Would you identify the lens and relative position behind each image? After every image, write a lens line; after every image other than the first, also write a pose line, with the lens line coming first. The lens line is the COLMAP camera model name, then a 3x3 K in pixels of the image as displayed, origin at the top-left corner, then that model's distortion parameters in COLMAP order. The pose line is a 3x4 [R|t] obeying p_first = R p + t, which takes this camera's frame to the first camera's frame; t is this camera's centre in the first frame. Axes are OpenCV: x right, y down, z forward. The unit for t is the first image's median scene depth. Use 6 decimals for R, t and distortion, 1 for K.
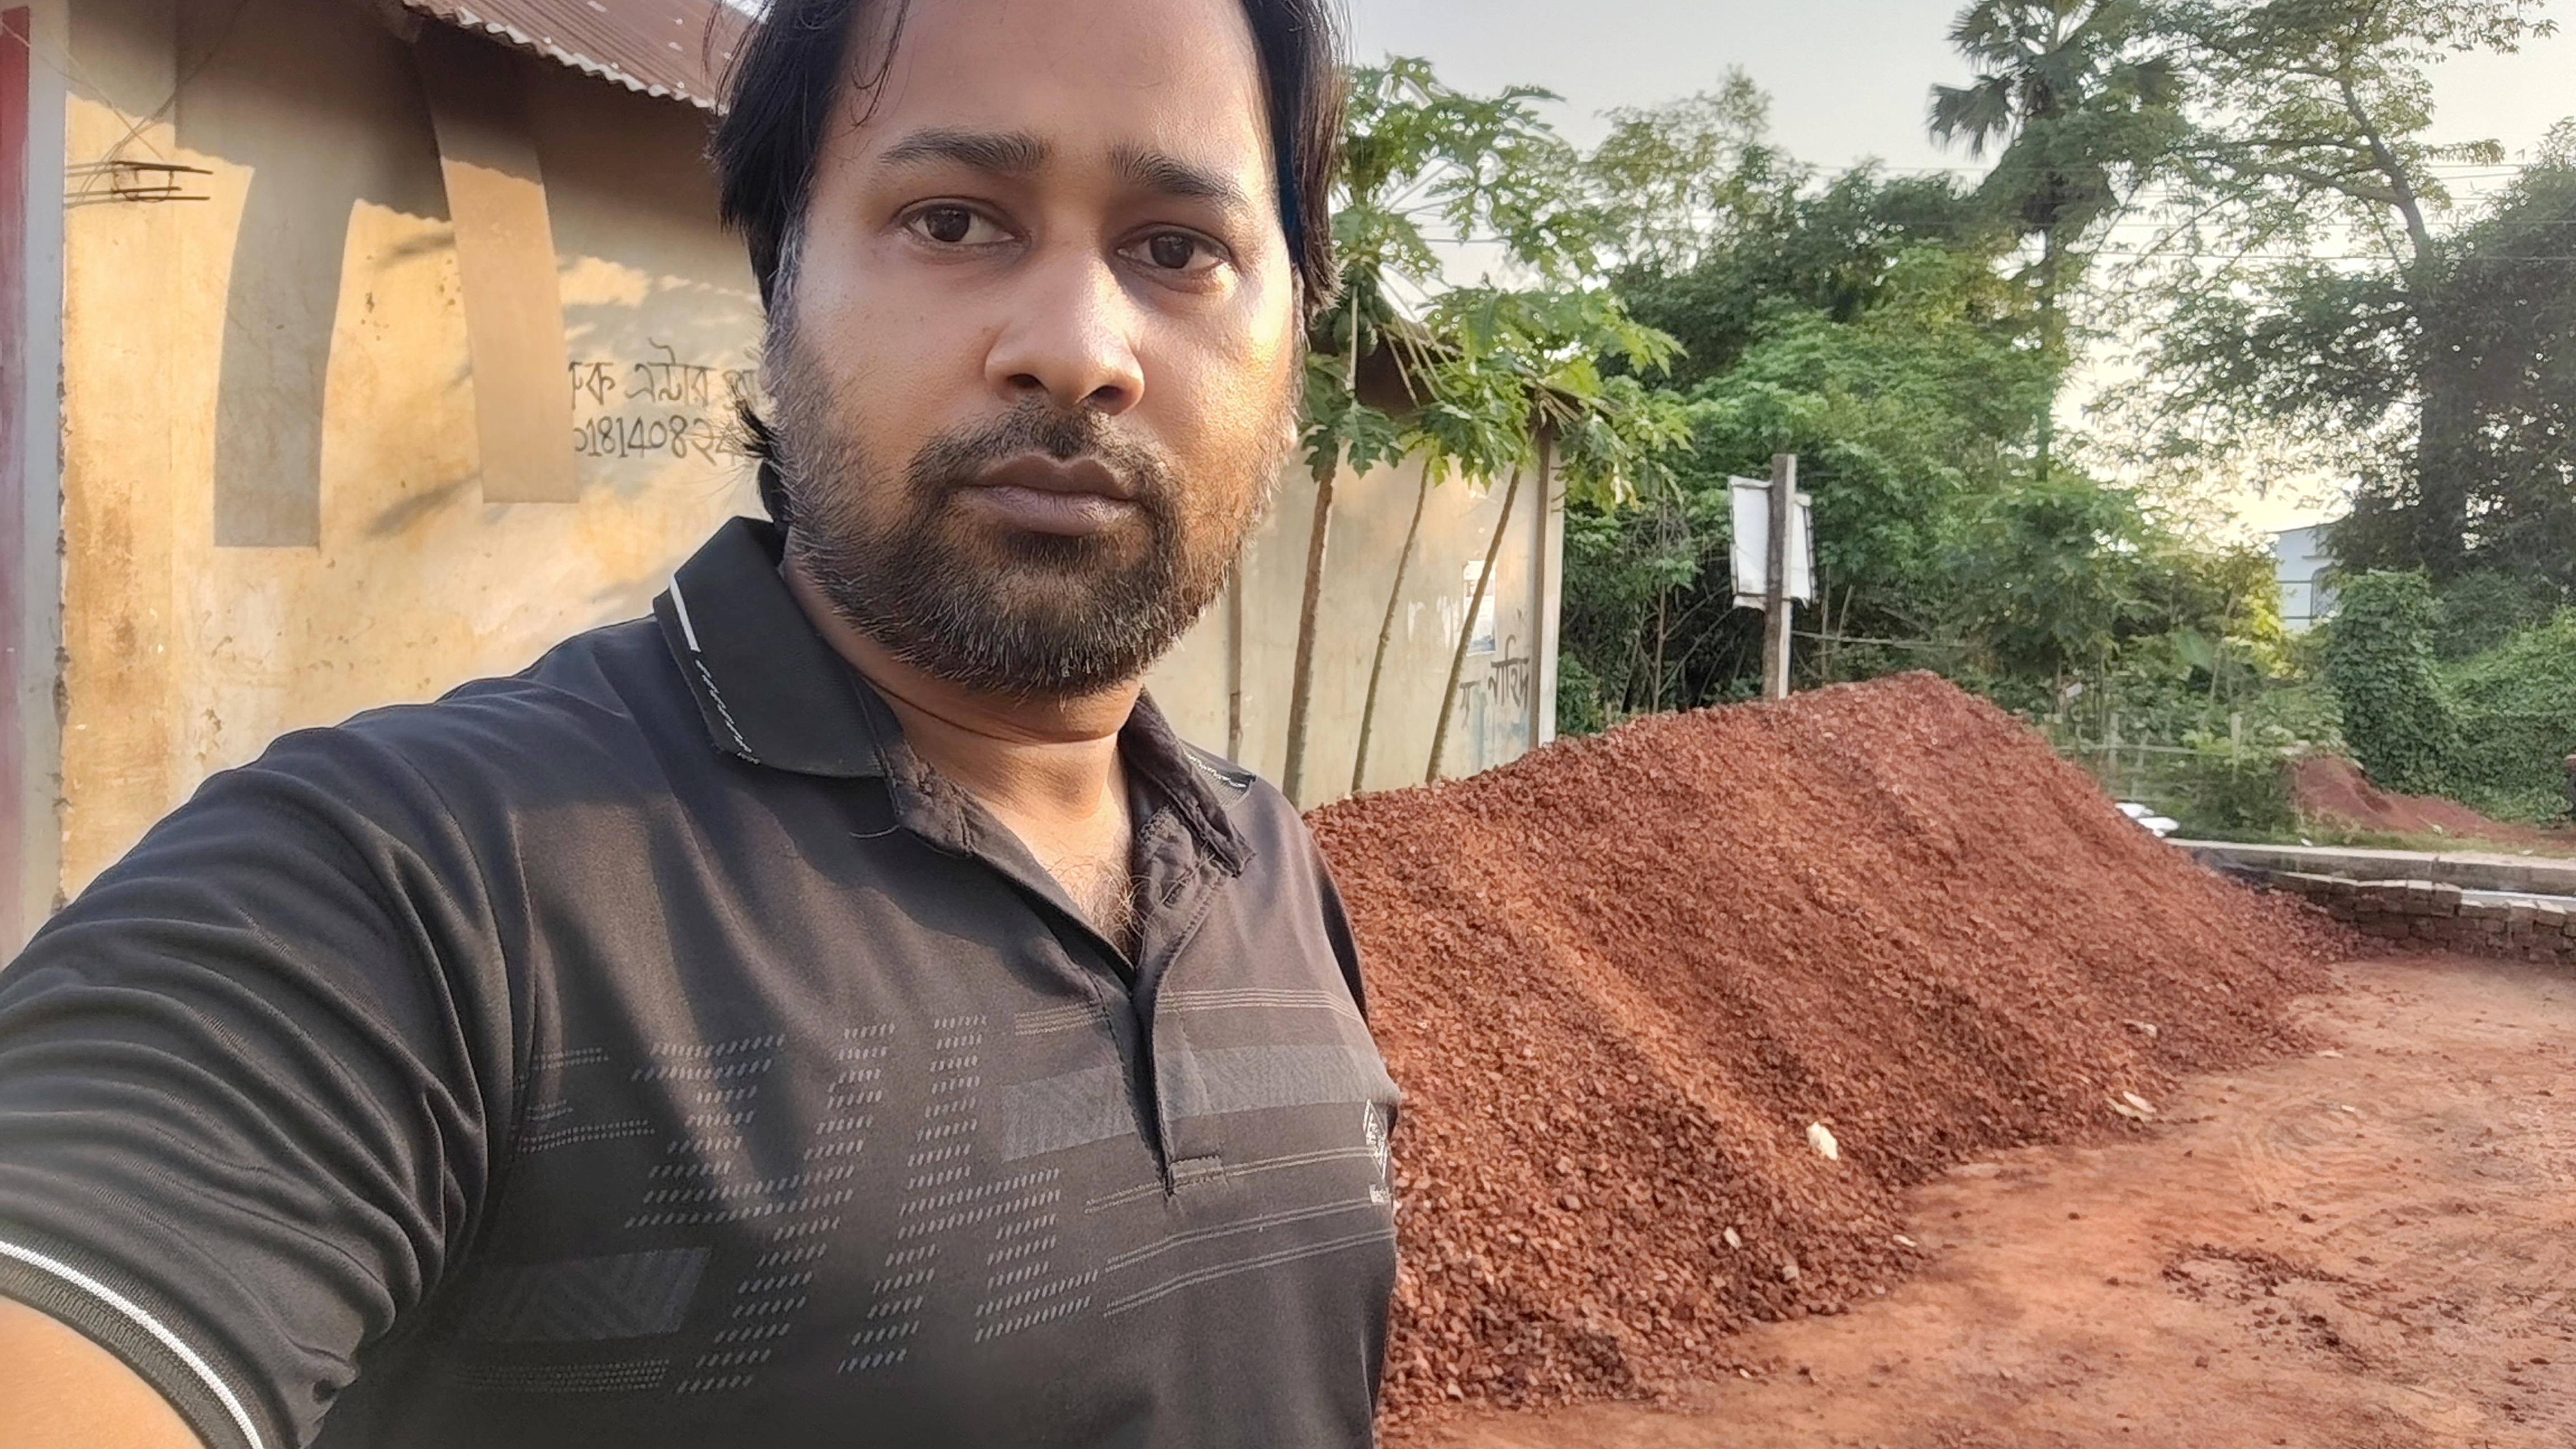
lens RADIAL K [[2023.4, 0, 1282.2], [0, 2023.4, 703.9], [0, 0, 1]] dist [0.000044, -0.007216]
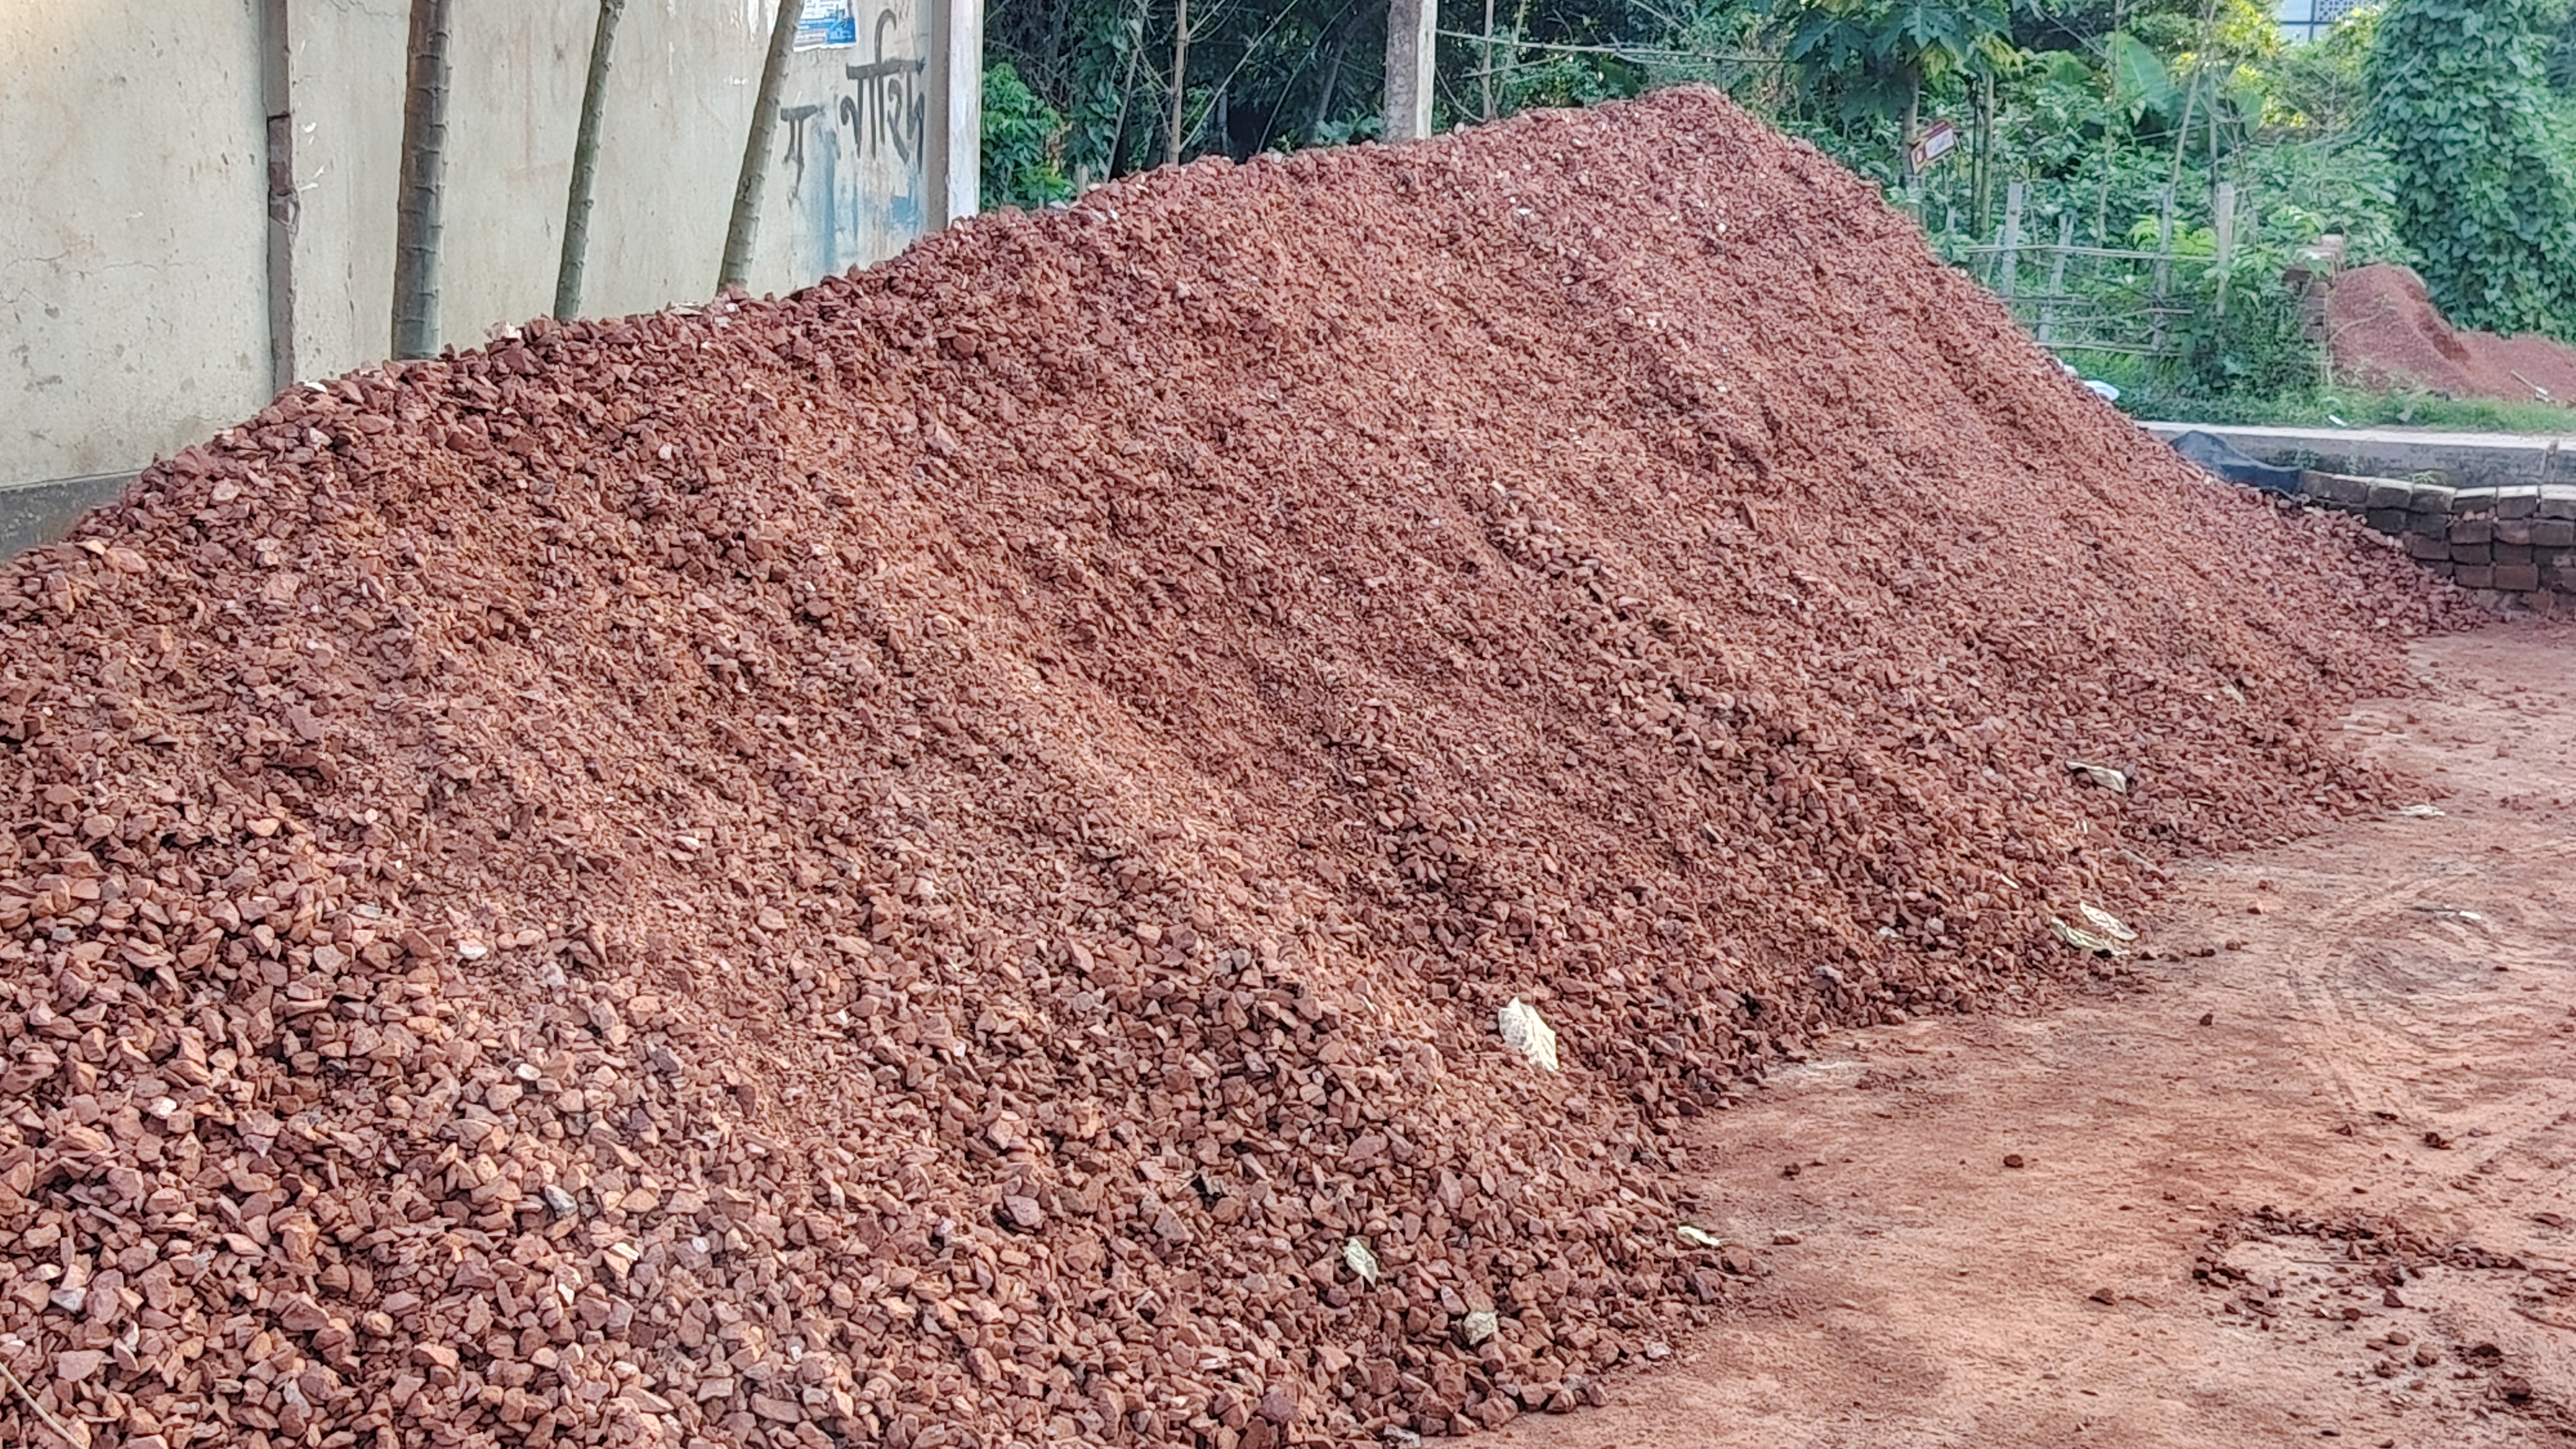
lens RADIAL K [[3826.5, 0, 1287.3], [0, 3826.5, 717.7], [0, 0, 1]] dist [0.143646, 0.000000]
pose [[0.977342, -0.028461, 0.209743, 0.015044], [-0.000965, 0.990309, 0.138875, 0.009625], [-0.211663, -0.135930, 0.967844, 0.109457]]
